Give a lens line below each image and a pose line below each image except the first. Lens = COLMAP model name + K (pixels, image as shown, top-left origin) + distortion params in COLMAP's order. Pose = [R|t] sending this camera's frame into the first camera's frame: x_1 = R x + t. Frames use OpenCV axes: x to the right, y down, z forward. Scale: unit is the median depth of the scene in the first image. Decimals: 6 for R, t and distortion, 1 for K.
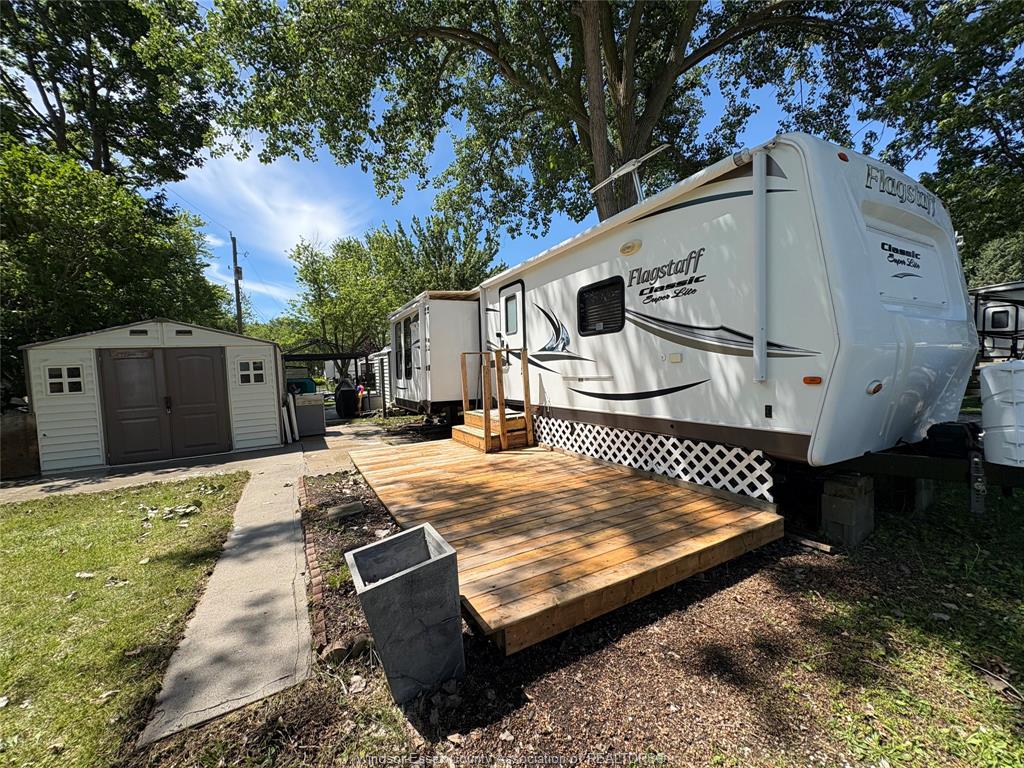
lens RADIAL K [[408.1, 0, 512.2], [0, 408.1, 383.2], [0, 0, 1]] dist [0.000075, 0.000089]
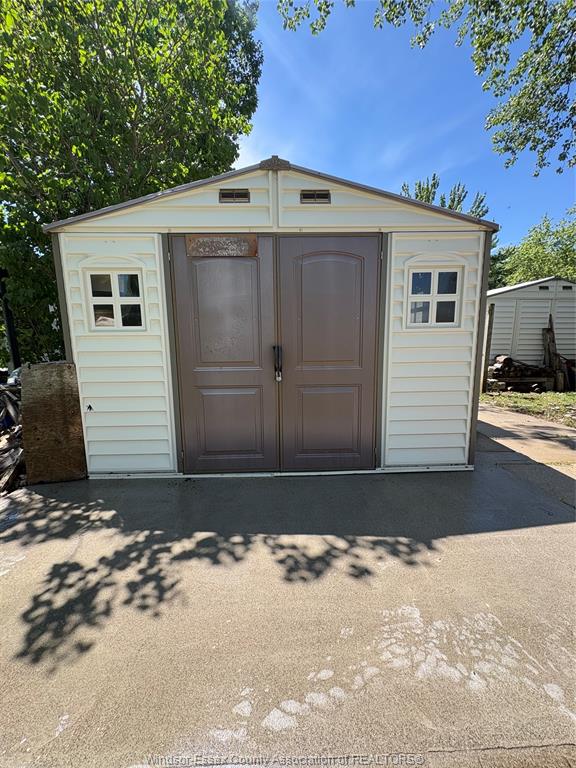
lens RADIAL K [[306.1, 0, 287.0], [0, 306.1, 383.2], [0, 0, 1]] dist [0.000075, 0.000089]
pose [[0.898668, 0.100391, -0.426986, -0.806937], [-0.048765, 0.990288, 0.130197, 0.035449], [0.435910, -0.096182, 0.894836, 0.814768]]
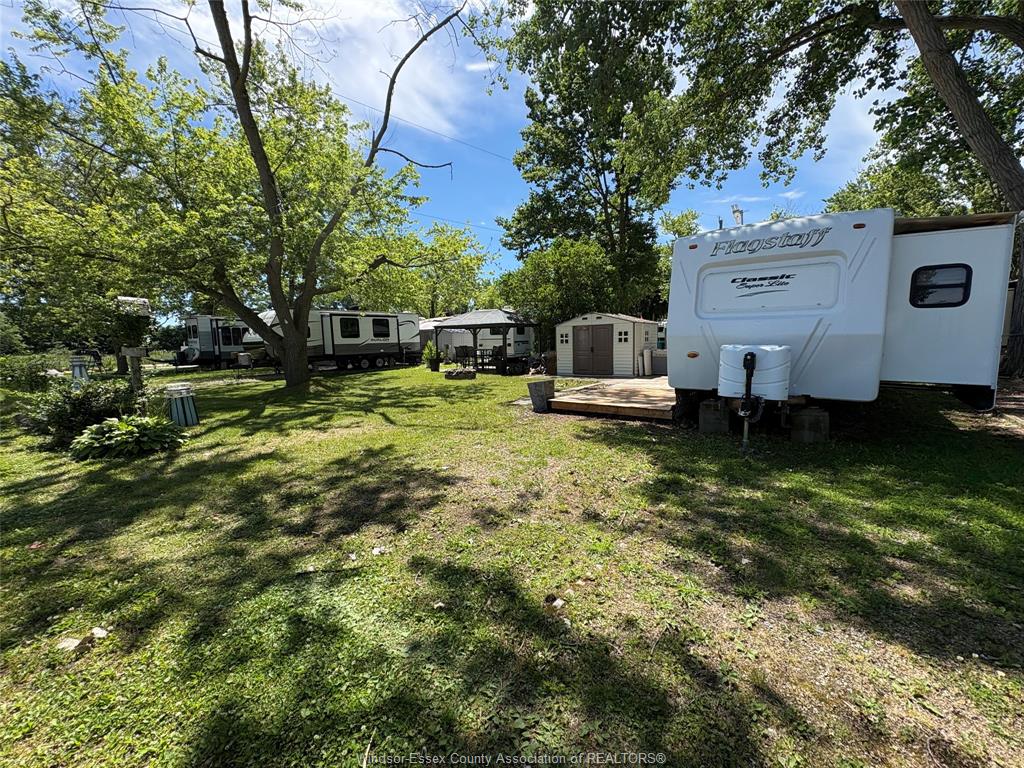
lens RADIAL K [[408.1, 0, 512.8], [0, 408.1, 385.4], [0, 0, 1]] dist [0.000075, 0.000089]
pose [[0.410469, 0.129429, -0.902643, 1.217290], [-0.033994, 0.991360, 0.126691, -0.033110], [0.911241, -0.021318, 0.411322, -0.384023]]
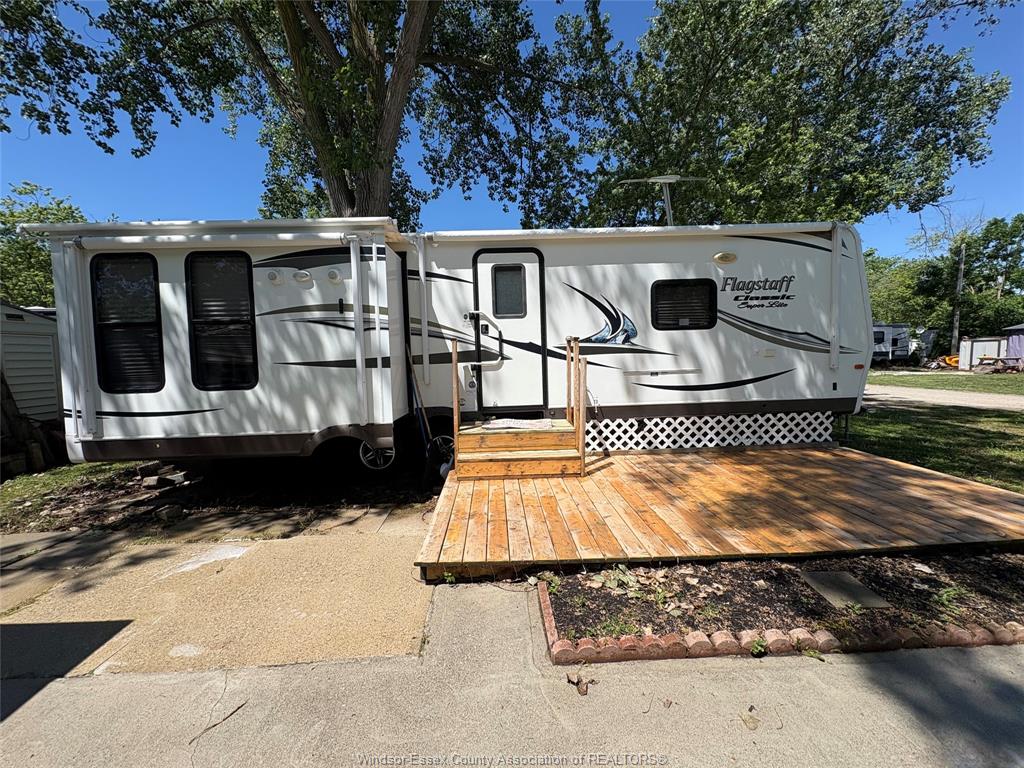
lens RADIAL K [[408.1, 0, 512.8], [0, 408.1, 385.7], [0, 0, 1]] dist [0.000075, 0.000089]
pose [[0.443247, -0.037233, 0.895626, -0.760364], [0.043896, 0.998840, 0.019799, -0.012534], [-0.895324, 0.030538, 0.444367, 0.762240]]
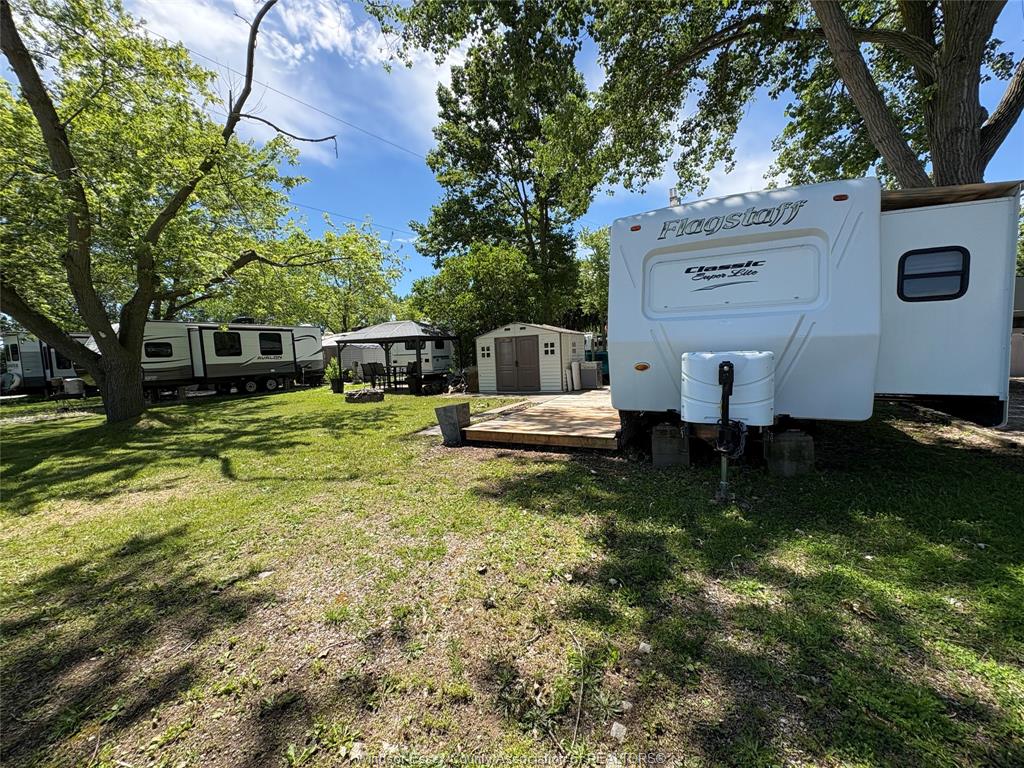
lens RADIAL K [[408.1, 0, 513.5], [0, 408.1, 388.9], [0, 0, 1]] dist [0.000075, 0.000089]
pose [[0.567215, 0.087123, -0.818948, 0.967342], [-0.017091, 0.995420, 0.094059, -0.021554], [0.823392, -0.039355, 0.566107, -0.194249]]
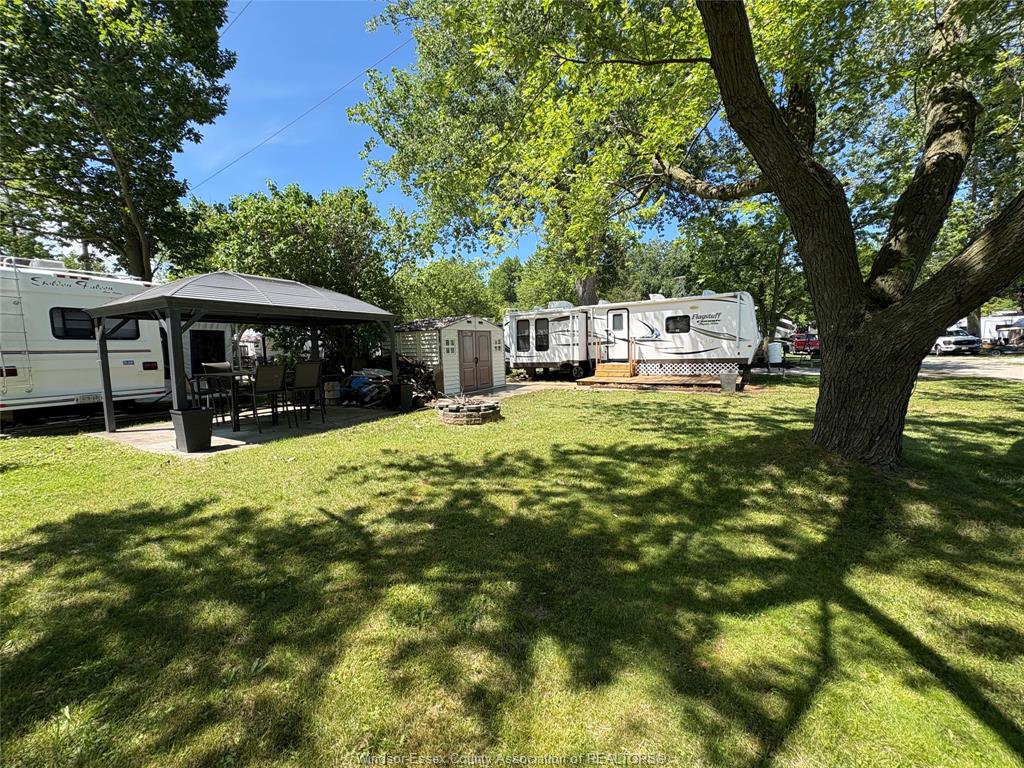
lens RADIAL K [[408.1, 0, 512.9], [0, 408.1, 384.3], [0, 0, 1]] dist [0.000075, 0.000089]
pose [[0.864784, -0.028720, 0.501321, -1.940275], [0.014101, 0.999358, 0.032928, 0.117321], [-0.501945, -0.021407, 0.864634, -0.830021]]
